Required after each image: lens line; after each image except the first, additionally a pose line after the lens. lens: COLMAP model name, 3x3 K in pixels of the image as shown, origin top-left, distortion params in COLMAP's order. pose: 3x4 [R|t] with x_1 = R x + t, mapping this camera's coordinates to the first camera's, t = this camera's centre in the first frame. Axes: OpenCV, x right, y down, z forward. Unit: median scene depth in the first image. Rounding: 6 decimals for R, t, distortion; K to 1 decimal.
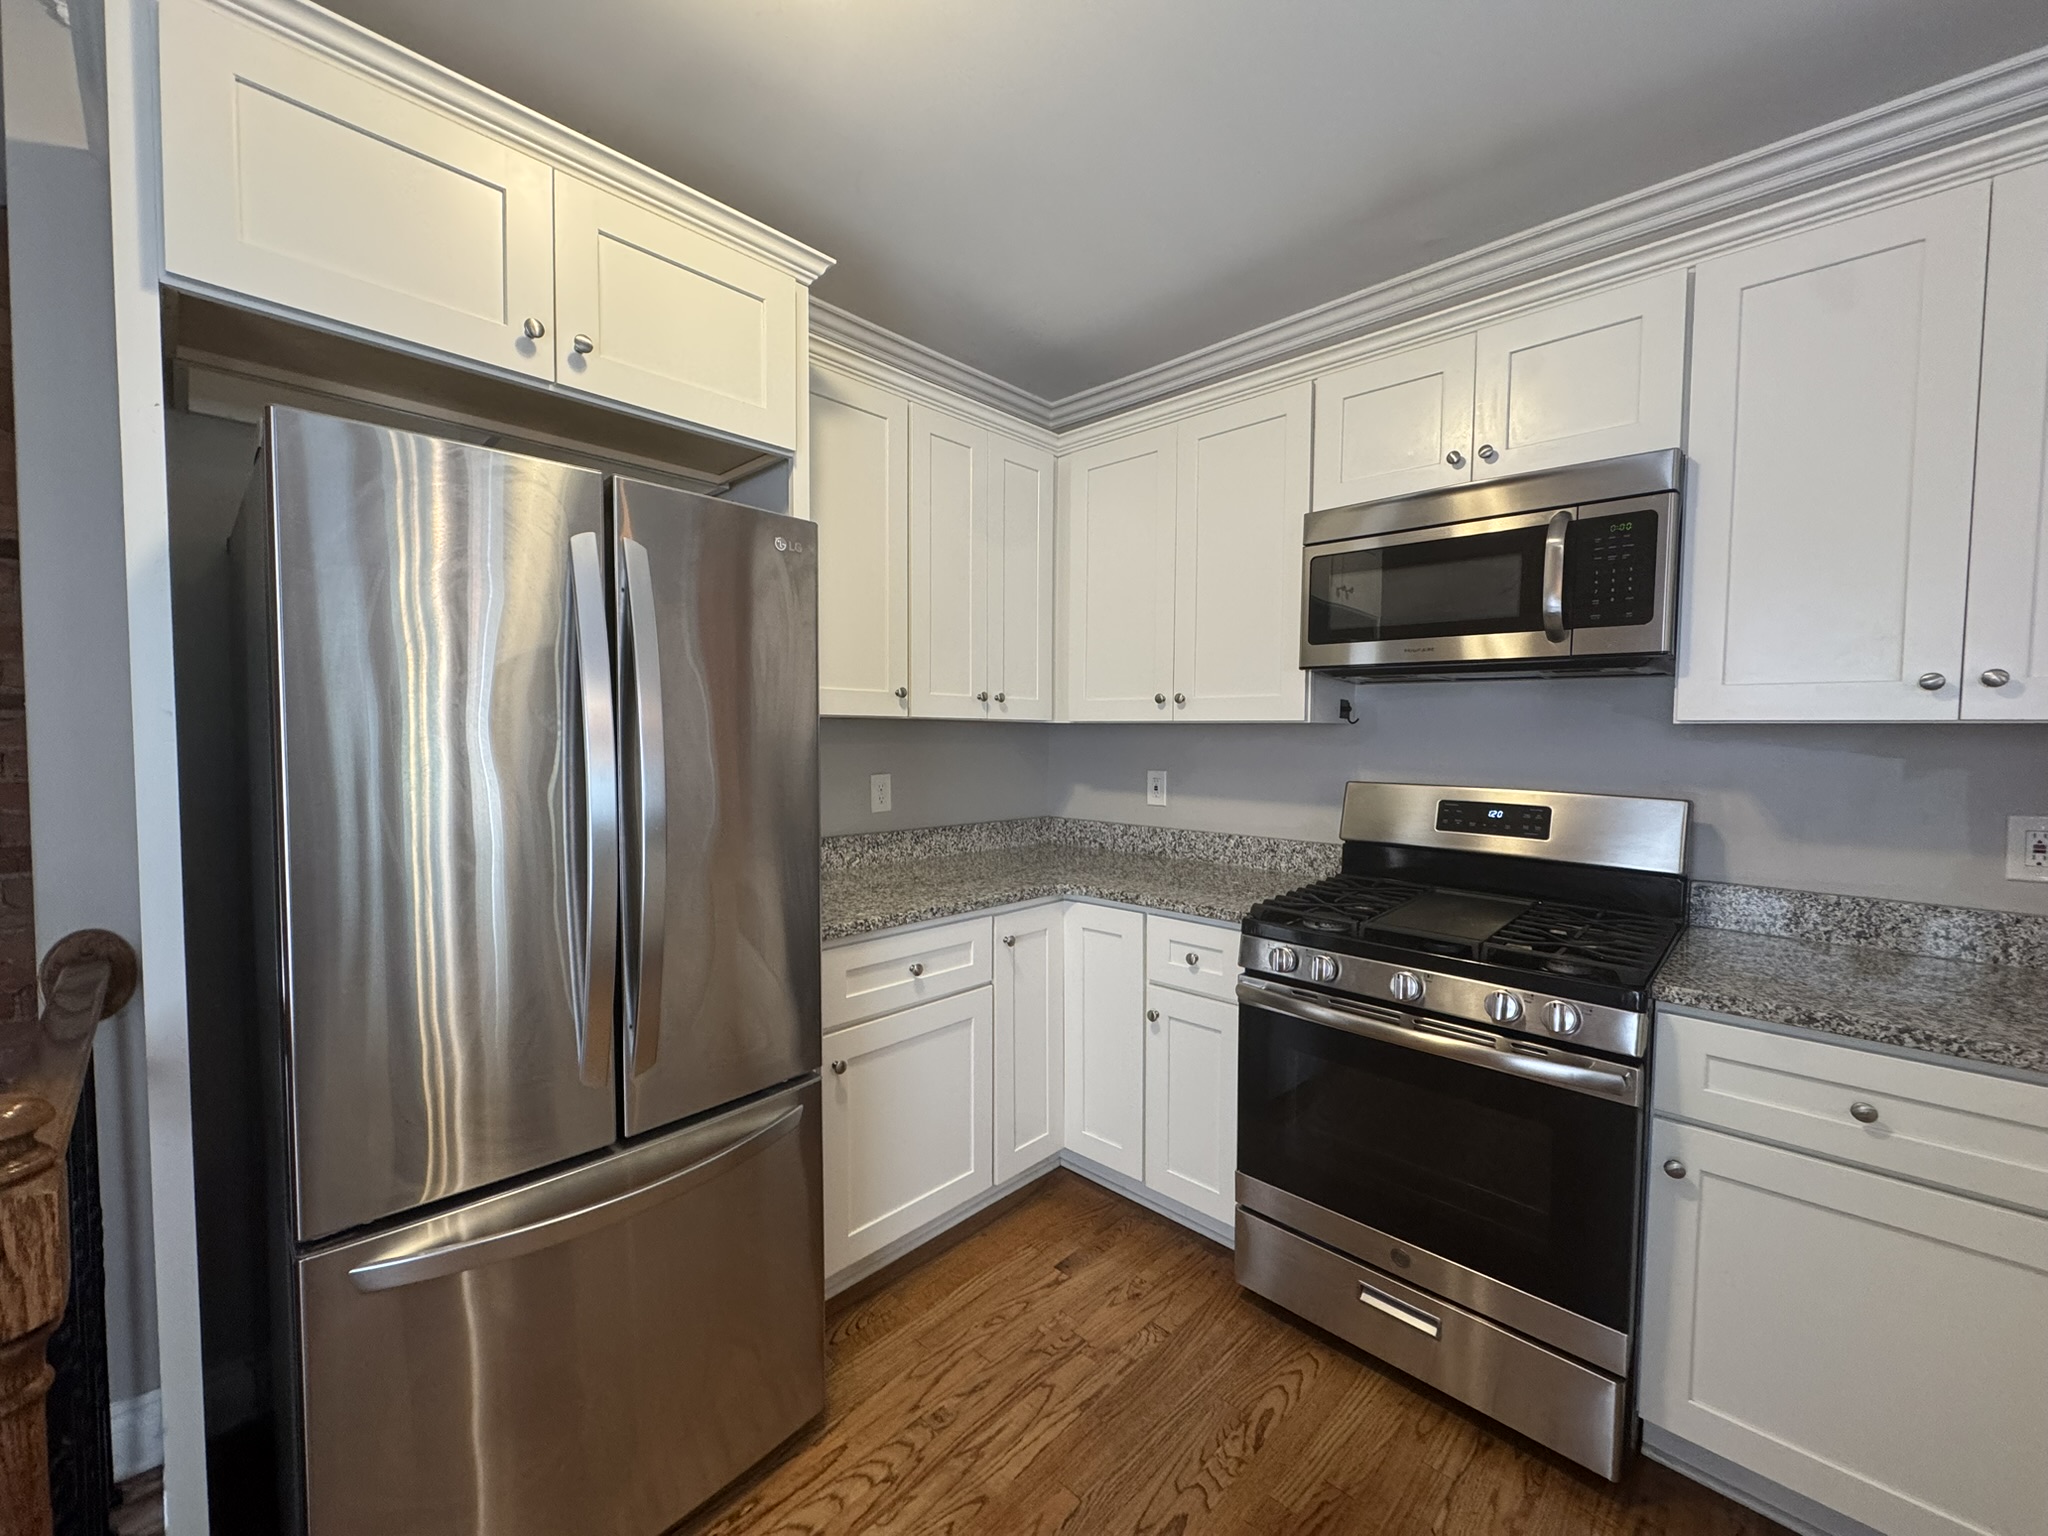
lens RADIAL K [[814.5, 0, 1022.3], [0, 814.5, 770.0], [0, 0, 1]] dist [-0.000478, -0.000493]
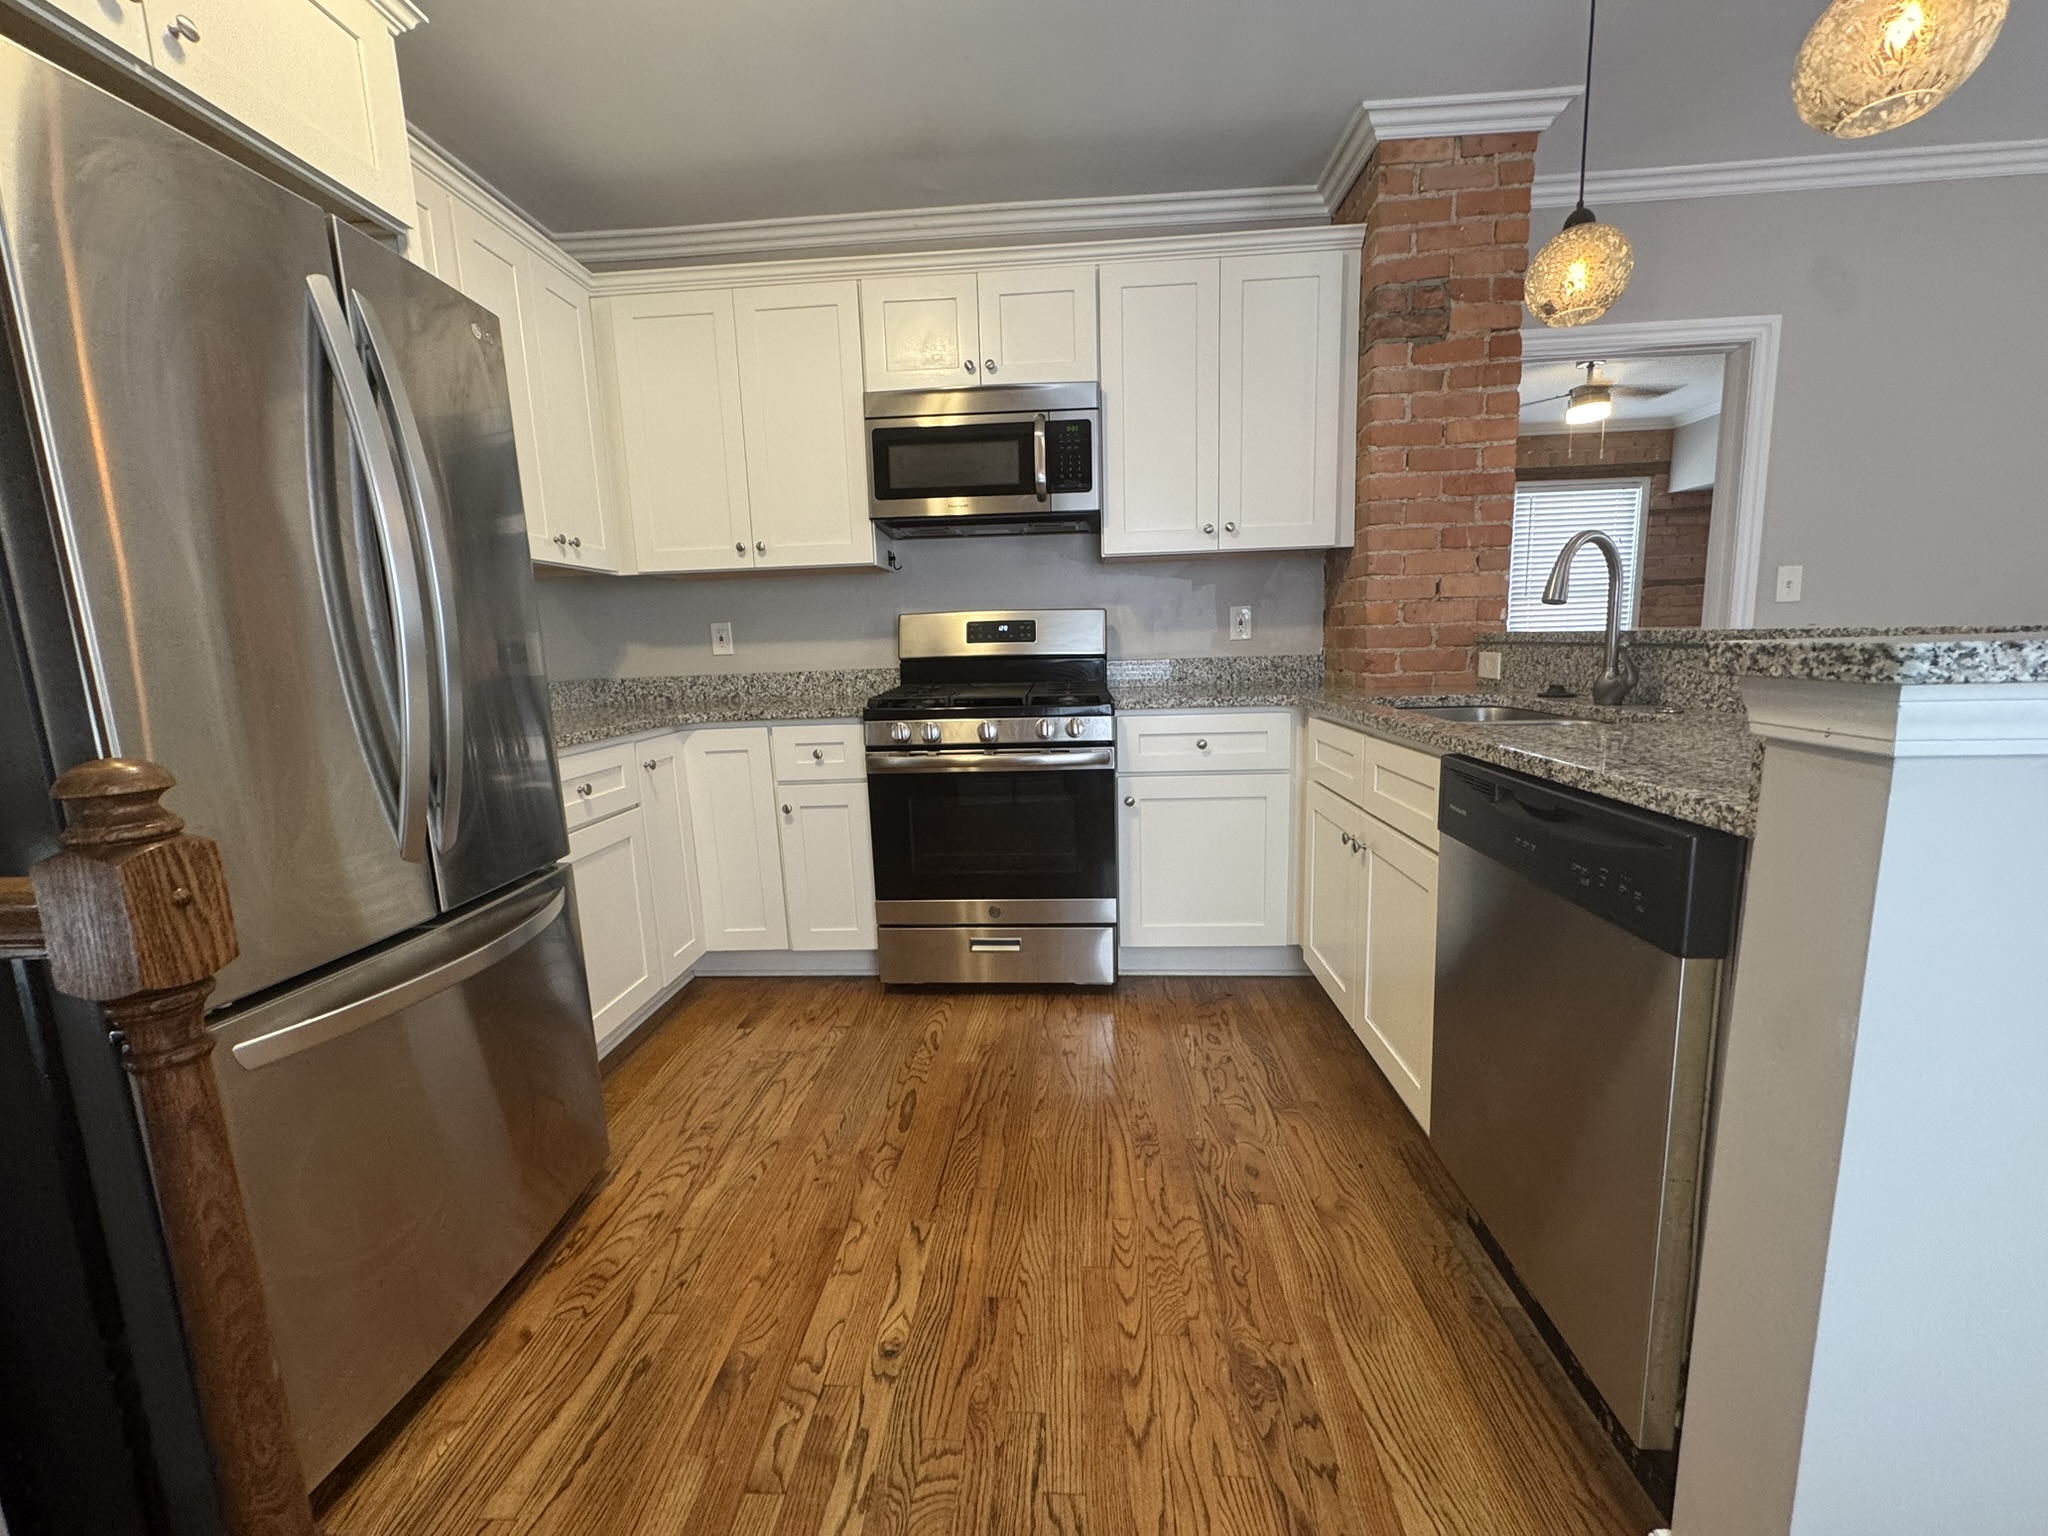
lens RADIAL K [[814.5, 0, 1025.6], [0, 814.5, 767.4], [0, 0, 1]] dist [-0.000478, -0.000493]
pose [[0.762383, -0.133729, 0.633157, -0.401086], [0.069453, 0.989672, 0.125401, 0.140617], [-0.643388, -0.051629, 0.763797, -0.176647]]
